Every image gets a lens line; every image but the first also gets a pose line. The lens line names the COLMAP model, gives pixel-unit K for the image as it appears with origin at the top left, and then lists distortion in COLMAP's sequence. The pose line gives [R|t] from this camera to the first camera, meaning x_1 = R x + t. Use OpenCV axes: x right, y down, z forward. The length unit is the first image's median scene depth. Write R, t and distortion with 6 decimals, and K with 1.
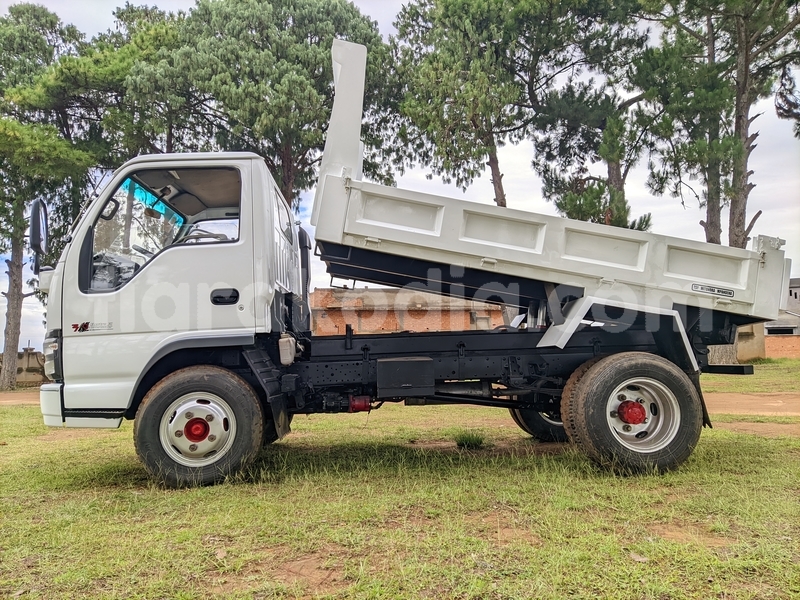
lens RADIAL K [[587.3, 0, 398.6], [0, 587.3, 301.5], [0, 0, 1]] dist [0.032993, -0.007339]
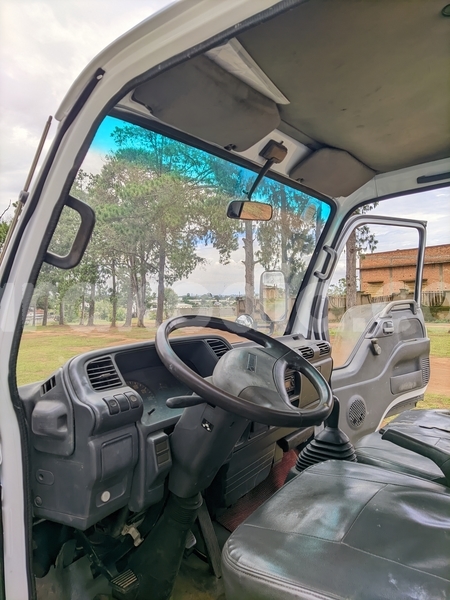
lens RADIAL K [[440.5, 0, 225.1], [0, 440.5, 301.6], [0, 0, 1]] dist [0.032993, -0.007339]
pose [[0.787593, -0.005294, -0.616173, -0.225711], [0.078736, 0.992631, 0.092113, -0.111348], [0.611145, -0.121062, 0.782206, 0.709300]]
